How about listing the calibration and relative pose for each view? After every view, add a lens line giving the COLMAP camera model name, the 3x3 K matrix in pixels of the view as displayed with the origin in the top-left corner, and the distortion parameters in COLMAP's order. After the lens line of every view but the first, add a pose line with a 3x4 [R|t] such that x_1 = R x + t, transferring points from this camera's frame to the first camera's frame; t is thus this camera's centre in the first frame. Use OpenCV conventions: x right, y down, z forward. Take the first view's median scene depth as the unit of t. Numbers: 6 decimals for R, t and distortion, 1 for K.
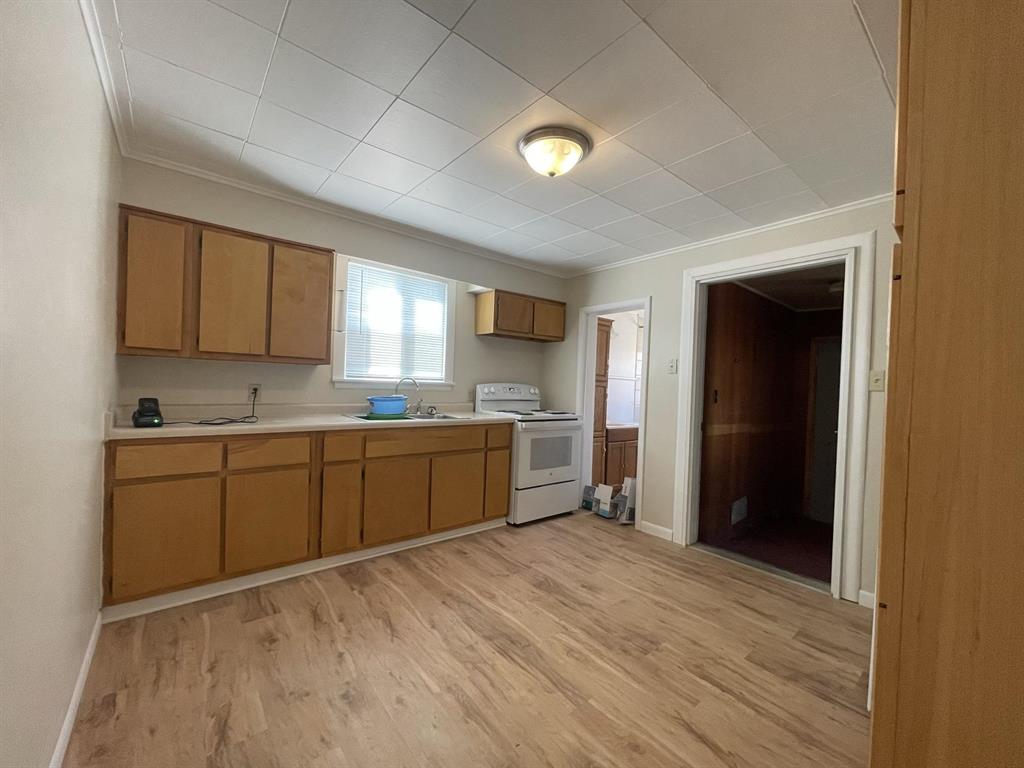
lens RADIAL K [[414.1, 0, 511.1], [0, 414.1, 387.0], [0, 0, 1]] dist [-0.004525, 0.001398]
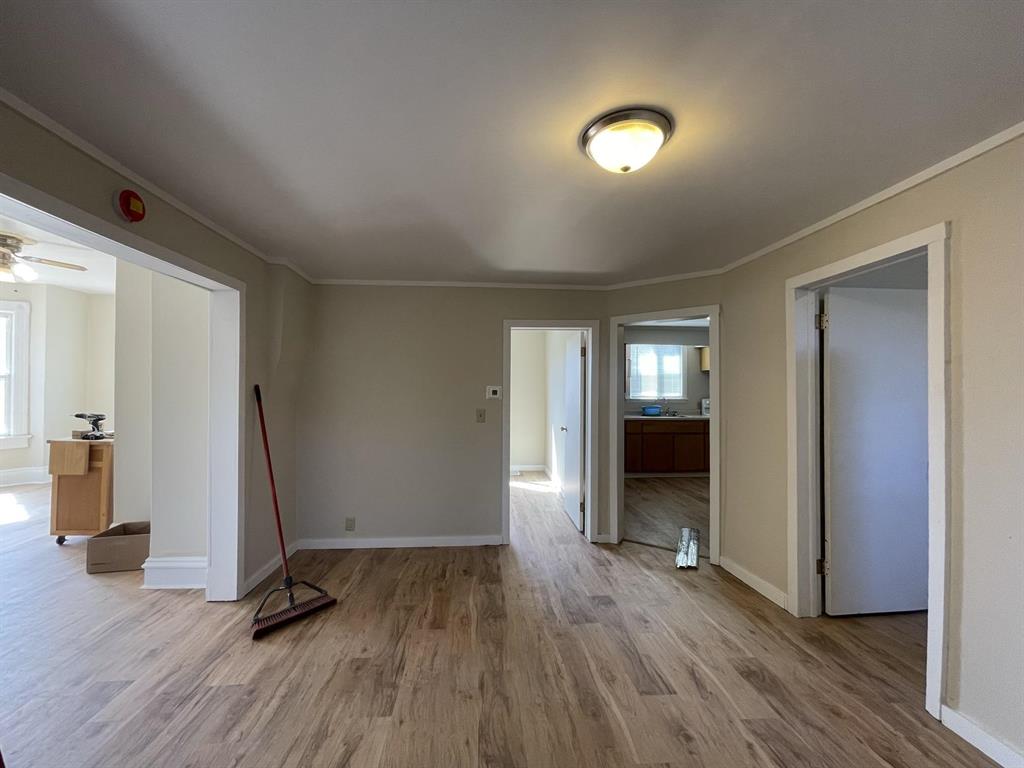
lens RADIAL K [[414.1, 0, 507.7], [0, 414.1, 383.7], [0, 0, 1]] dist [-0.004525, 0.001398]
pose [[0.819578, -0.045649, -0.571146, 0.429036], [0.023141, 0.998645, -0.046610, -0.014301], [0.572500, 0.024984, 0.819524, -1.590009]]
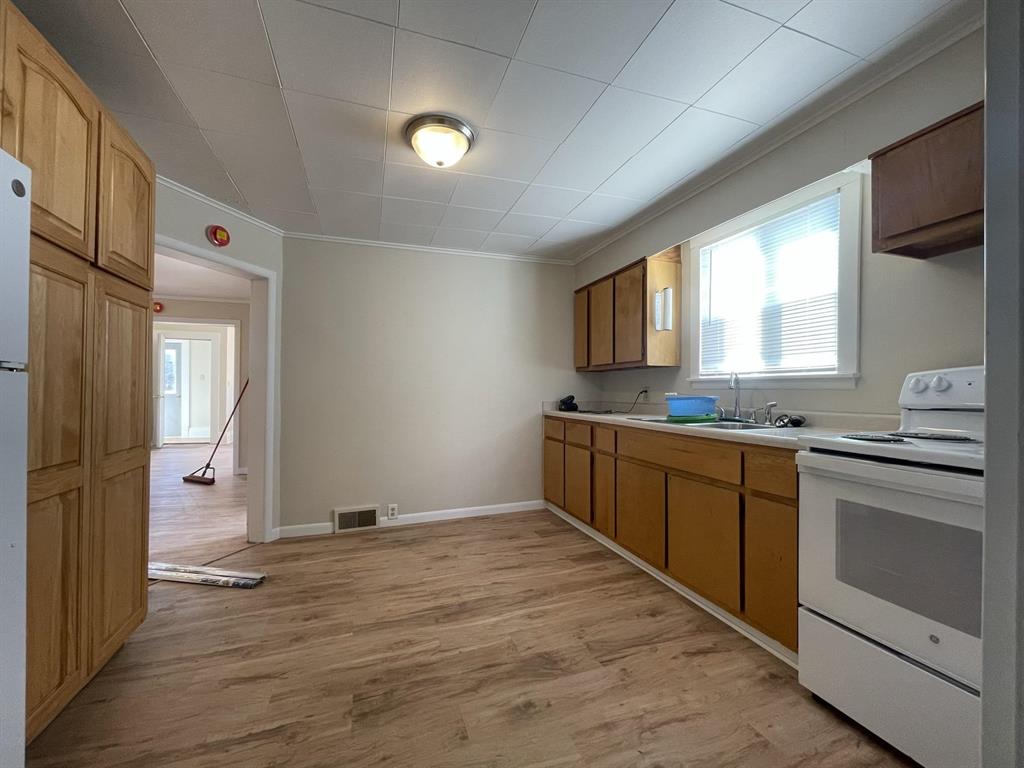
lens RADIAL K [[414.1, 0, 504.4], [0, 414.1, 388.9], [0, 0, 1]] dist [-0.004525, 0.001398]
pose [[-0.357506, -0.043279, -0.932907, 0.825319], [-0.025242, 0.999009, -0.036672, 0.065444], [0.933569, 0.010438, -0.358244, 1.290991]]
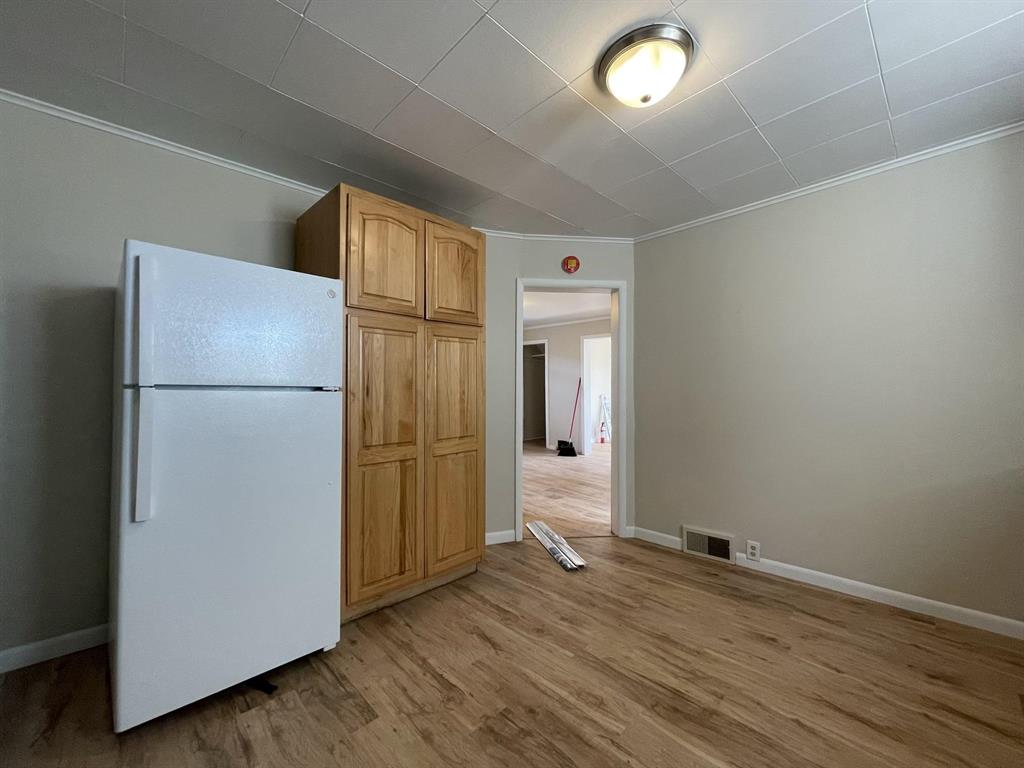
lens RADIAL K [[414.1, 0, 505.8], [0, 414.1, 385.8], [0, 0, 1]] dist [-0.004525, 0.001398]
pose [[-0.997329, -0.030693, -0.066285, 0.331770], [-0.030843, 0.999523, 0.001242, 0.022227], [0.066215, 0.003283, -0.997800, 1.491579]]
